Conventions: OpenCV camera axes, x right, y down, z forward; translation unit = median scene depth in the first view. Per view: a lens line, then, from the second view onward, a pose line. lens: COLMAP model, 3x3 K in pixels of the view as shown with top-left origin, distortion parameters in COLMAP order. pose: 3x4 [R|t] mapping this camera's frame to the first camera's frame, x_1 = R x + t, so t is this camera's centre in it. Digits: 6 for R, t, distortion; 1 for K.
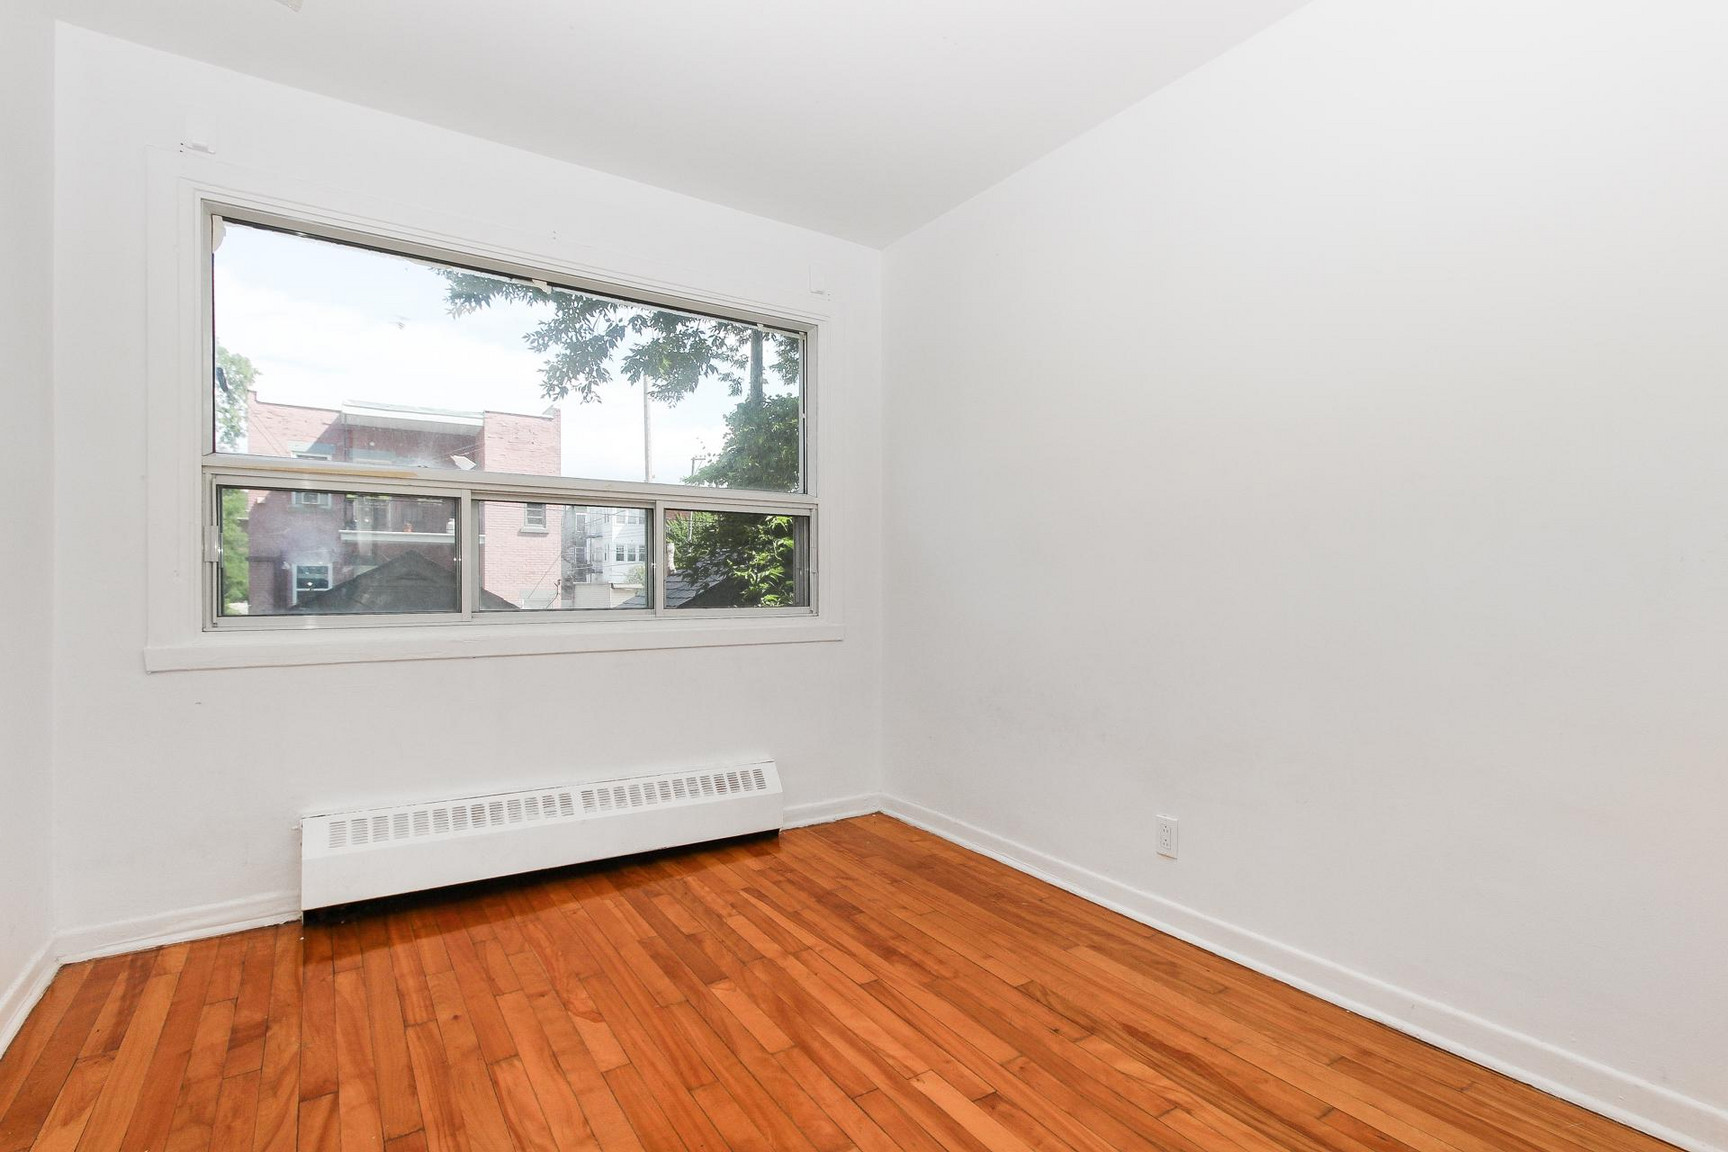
lens RADIAL K [[813.0, 0, 870.8], [0, 813.0, 571.6], [0, 0, 1]] dist [0.002325, 0.000892]
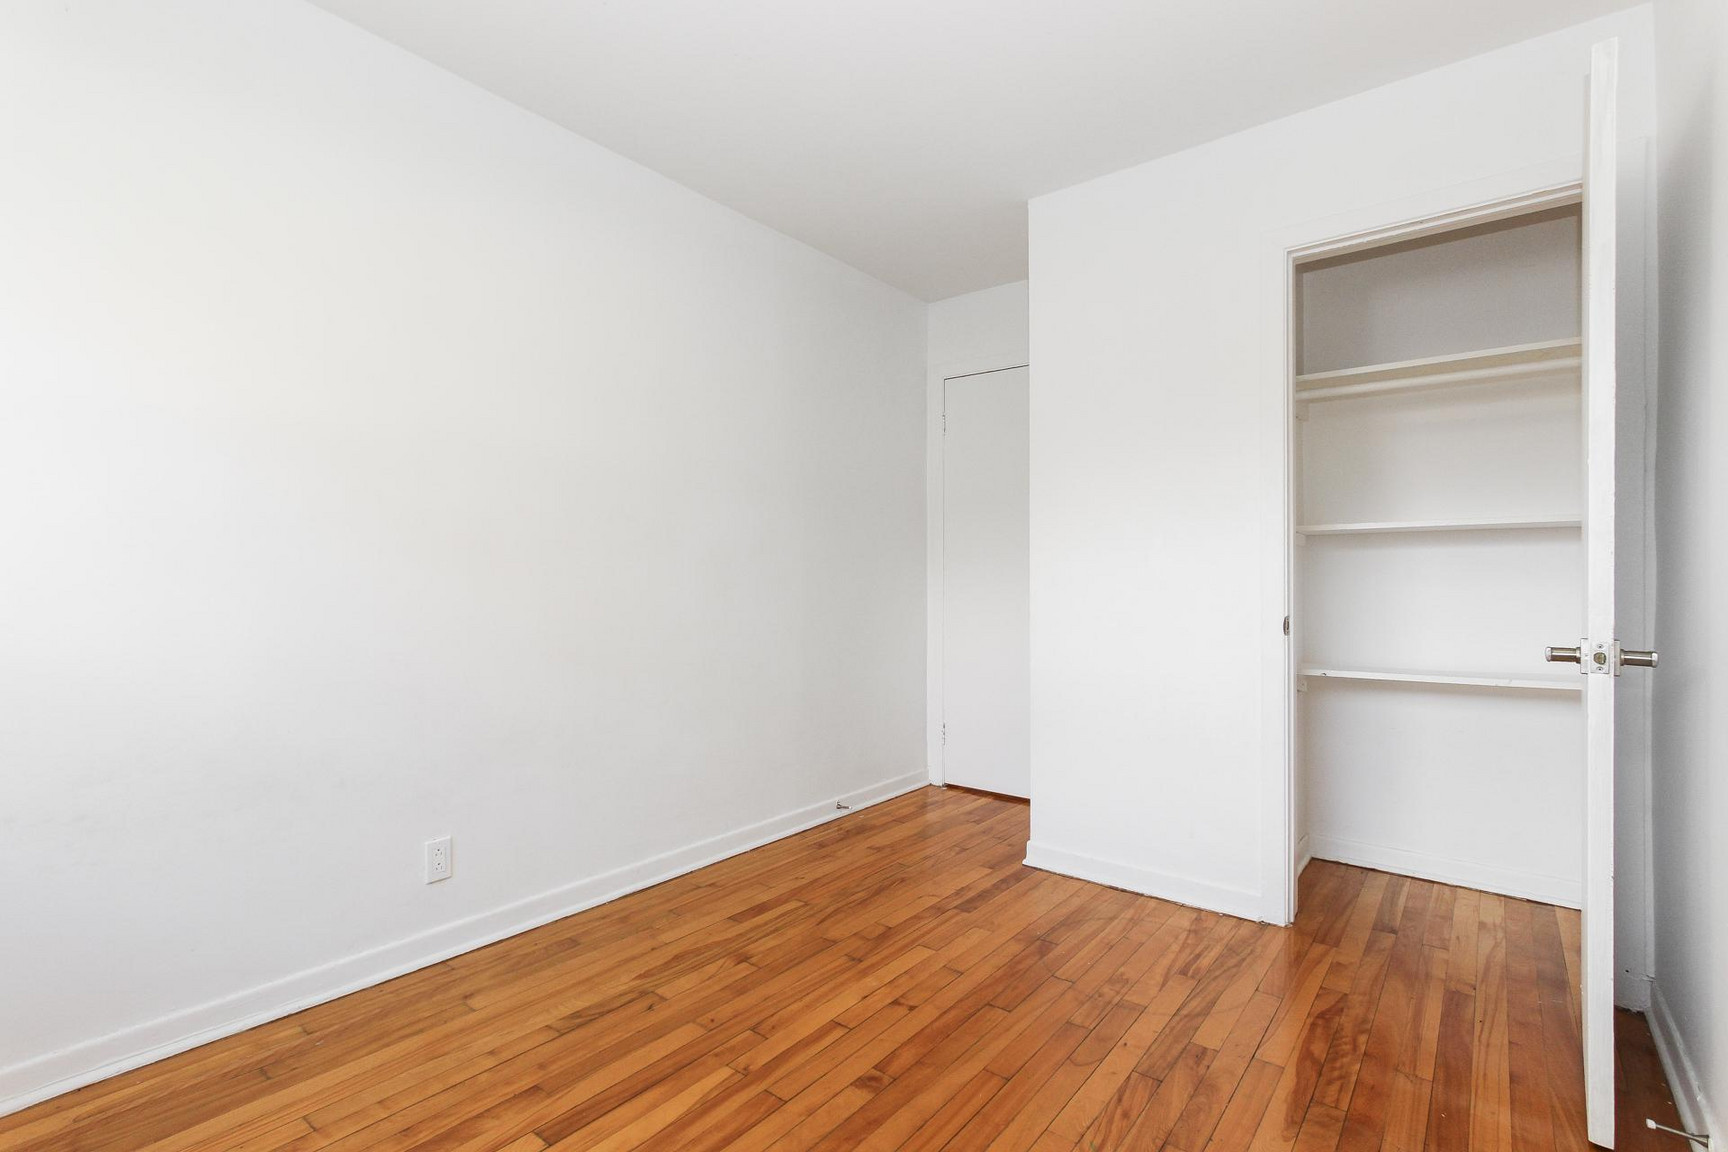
lens RADIAL K [[813.0, 0, 870.8], [0, 813.0, 571.6], [0, 0, 1]] dist [0.002325, 0.000892]
pose [[-0.309544, 0.010428, 0.950828, -0.883230], [-0.010550, 0.999841, -0.014401, 0.002361], [-0.950827, -0.014489, -0.309385, 1.056990]]
